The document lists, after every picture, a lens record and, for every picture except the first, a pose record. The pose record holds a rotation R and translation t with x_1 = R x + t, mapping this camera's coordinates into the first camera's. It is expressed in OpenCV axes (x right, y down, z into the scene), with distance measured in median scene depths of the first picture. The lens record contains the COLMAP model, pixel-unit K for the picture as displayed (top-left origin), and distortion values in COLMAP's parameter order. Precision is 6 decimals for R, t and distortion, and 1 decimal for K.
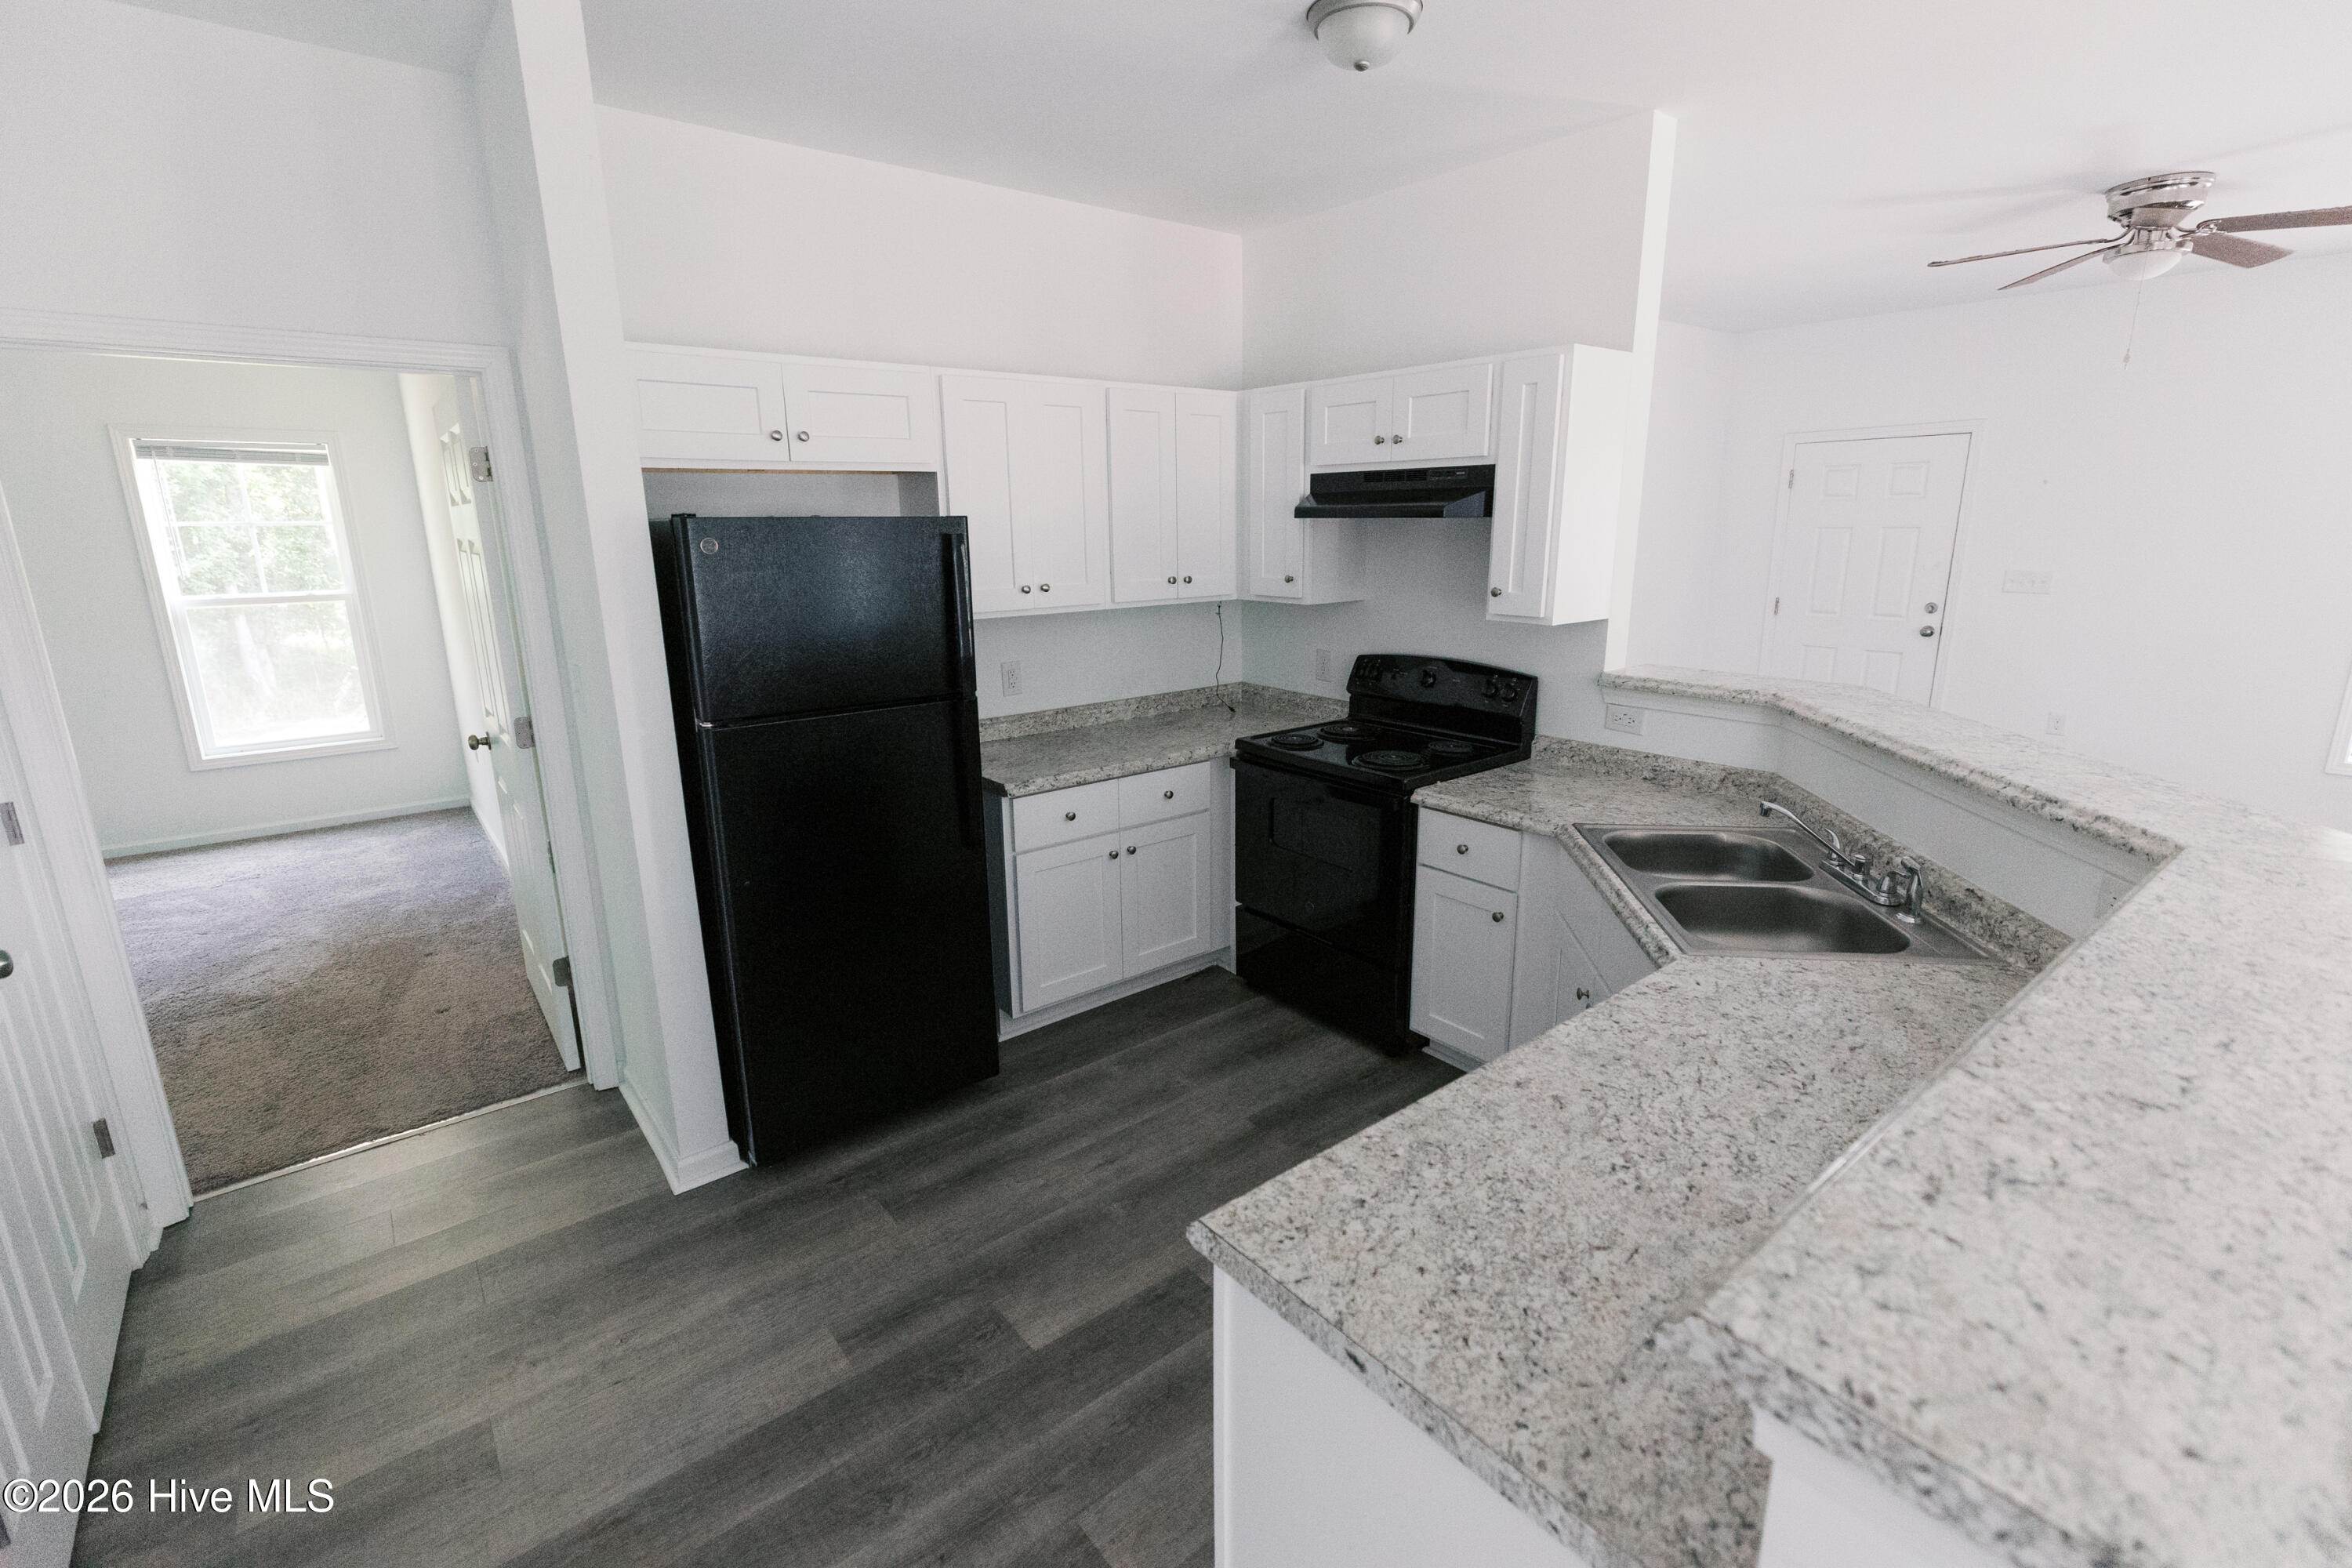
lens RADIAL K [[1052.5, 0, 1193.5], [0, 1052.5, 764.2], [0, 0, 1]] dist [0.006444, -0.001887]
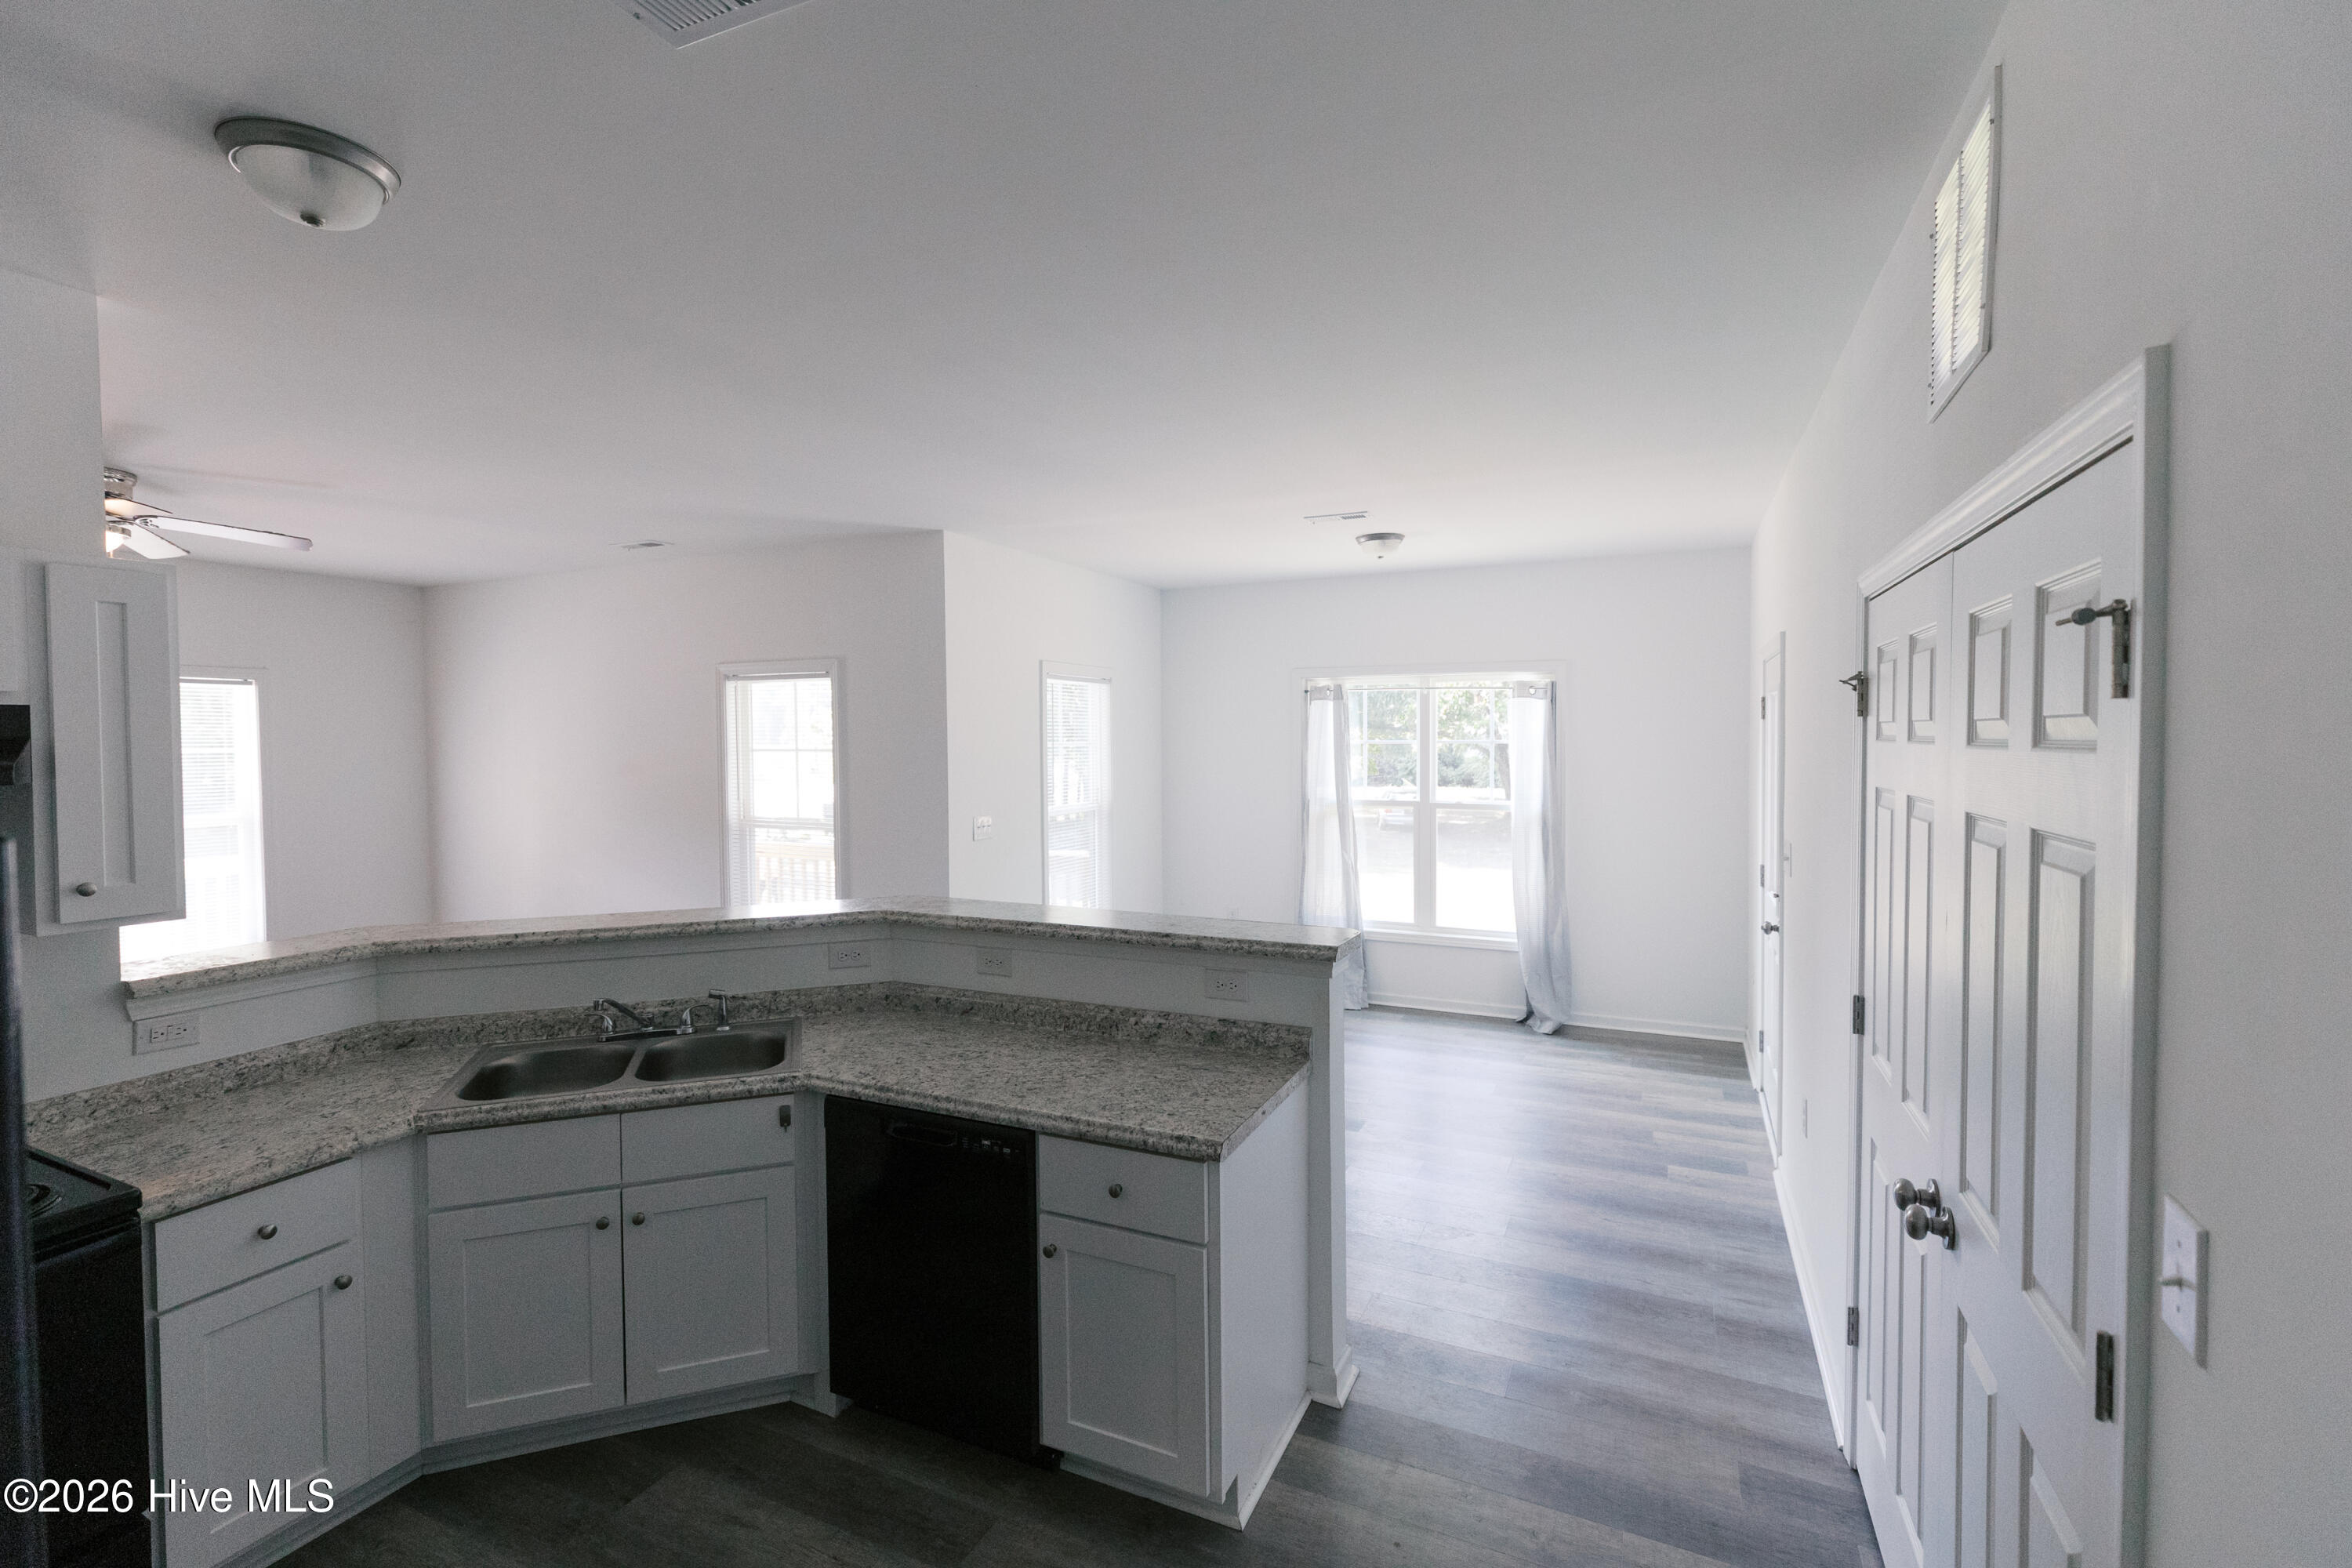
lens RADIAL K [[1037.5, 0, 1167.1], [0, 1037.5, 764.8], [0, 0, 1]] dist [0.000921, -0.000468]
pose [[-0.426854, -0.011418, 0.904248, -0.786350], [0.220994, 0.968286, 0.116547, -0.213592], [-0.876902, 0.249582, -0.410794, 0.836548]]
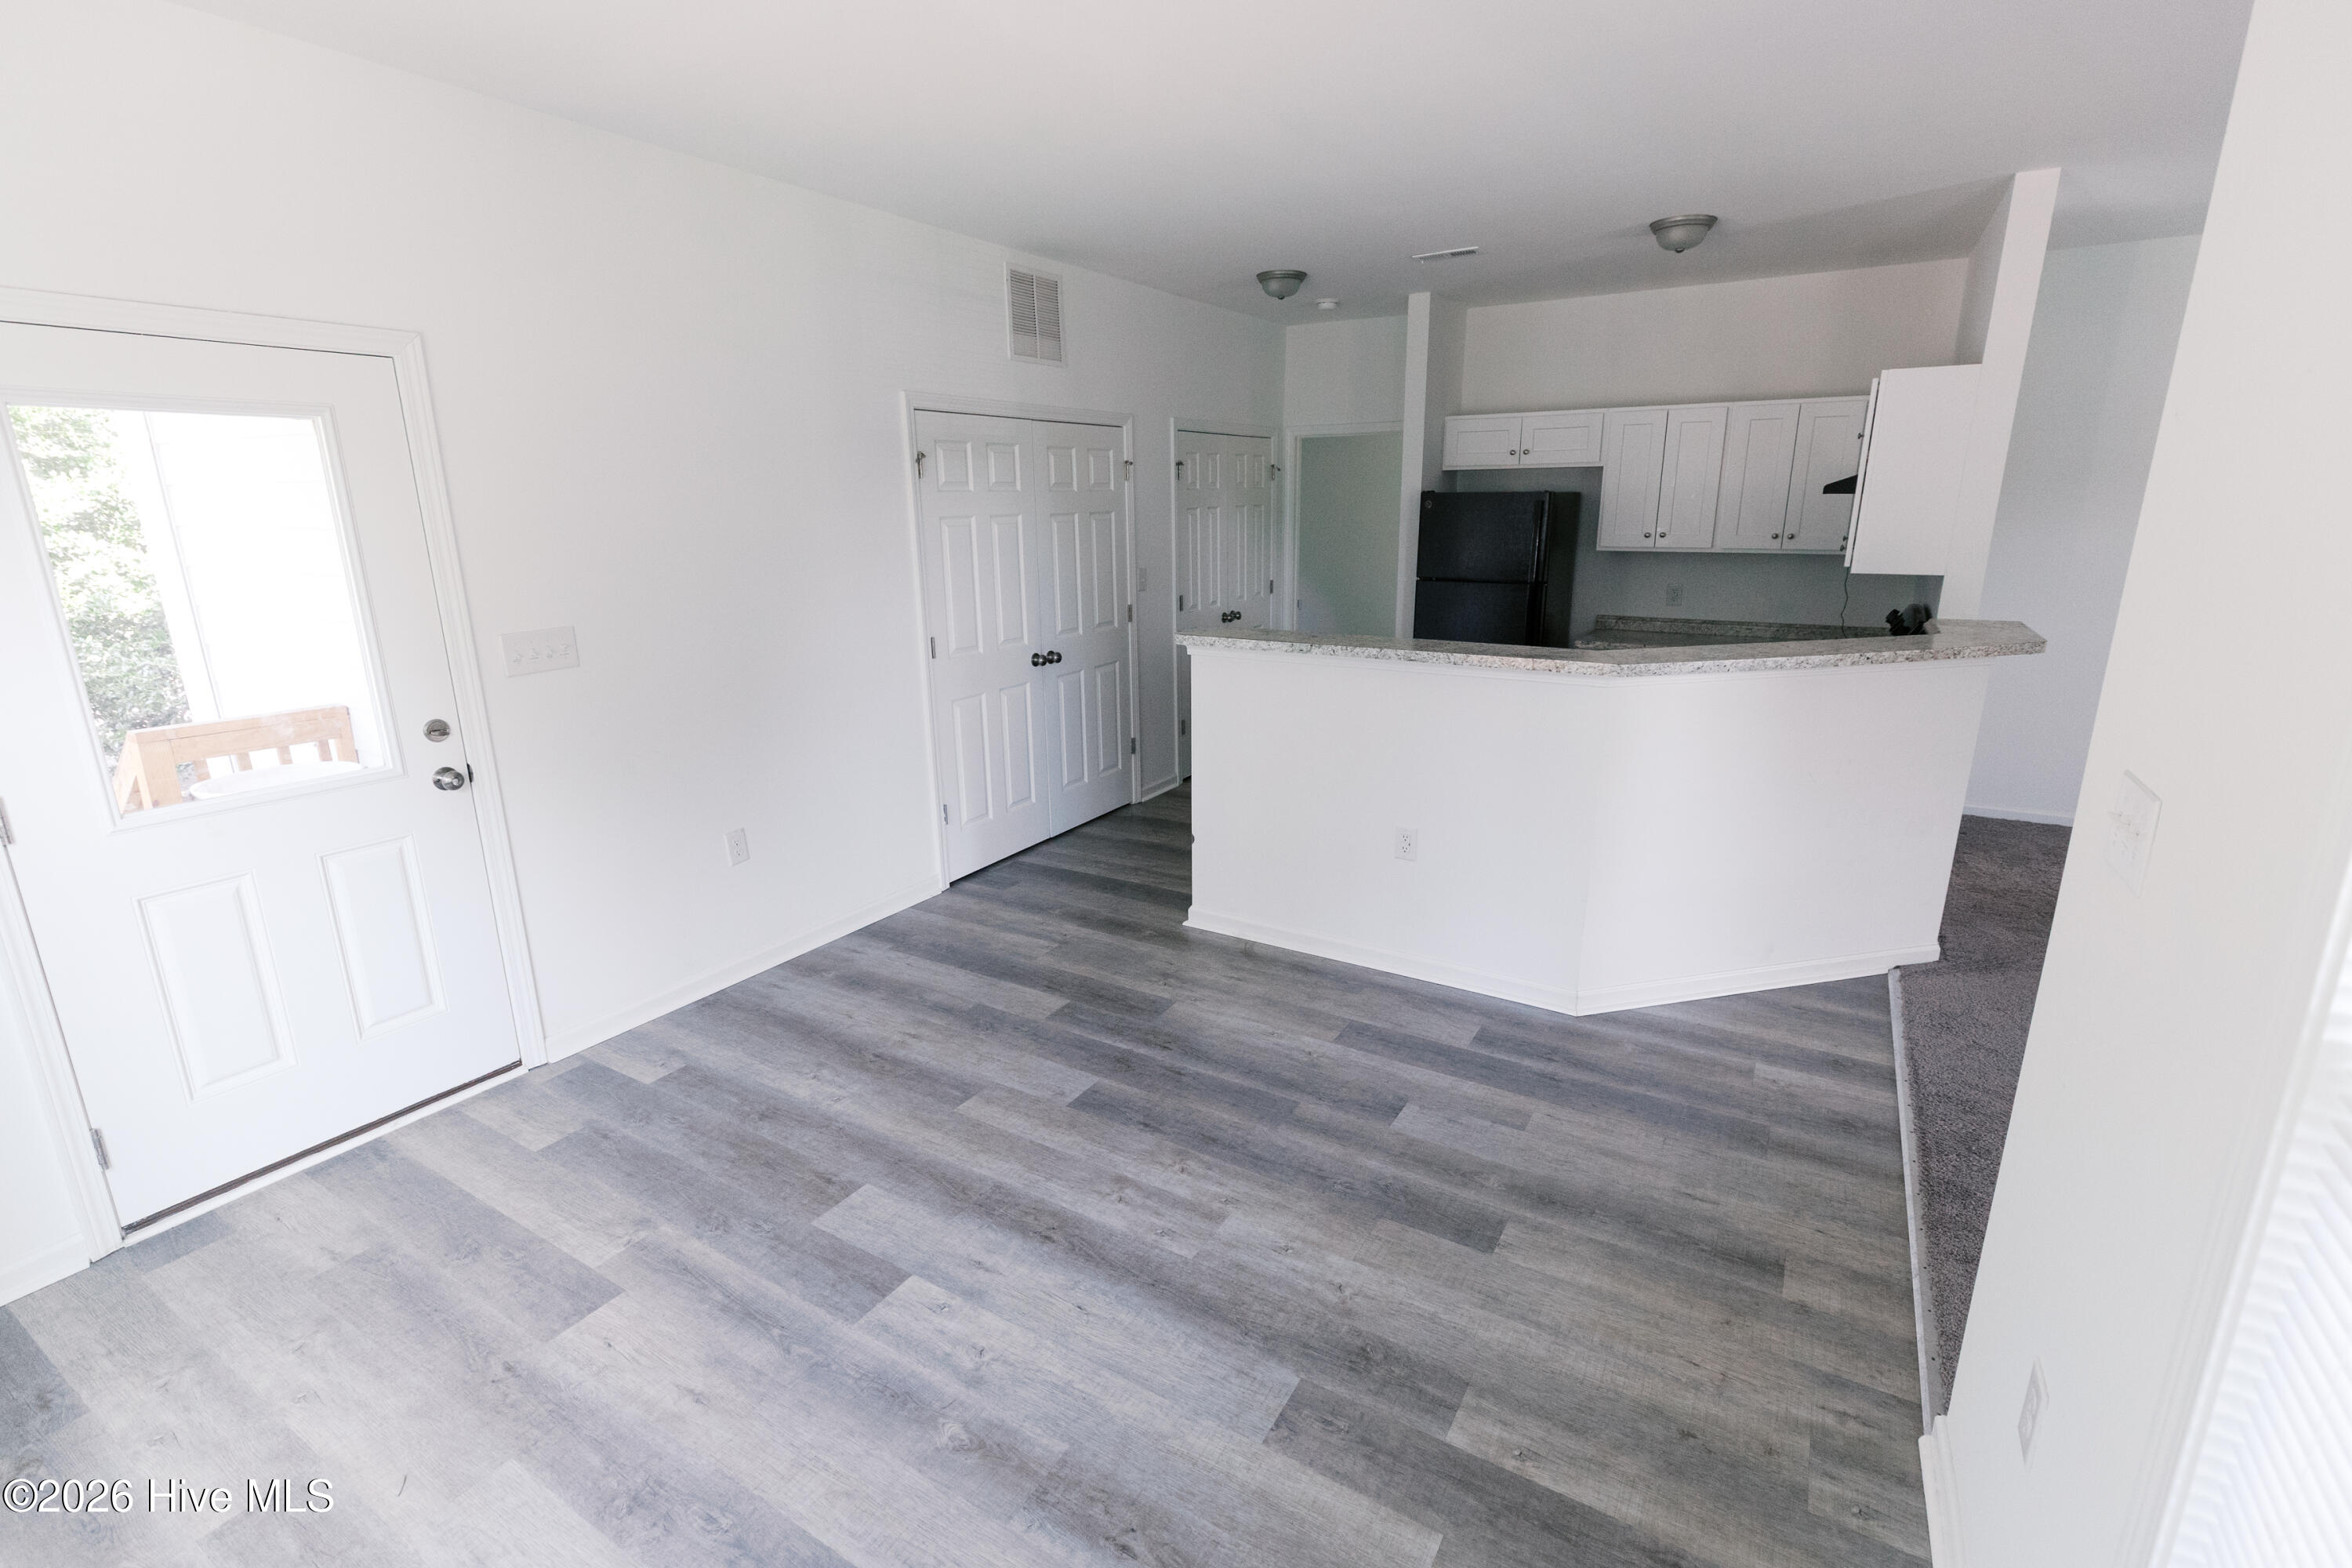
lens RADIAL K [[1076.1, 0, 1163.9], [0, 1076.1, 783.6], [0, 0, 1]] dist [0.010193, -0.000250]
pose [[0.326116, 0.252714, -0.910925, 1.778697], [-0.211020, 0.958752, 0.190436, 0.067306], [0.921477, 0.130119, 0.365991, -0.398221]]
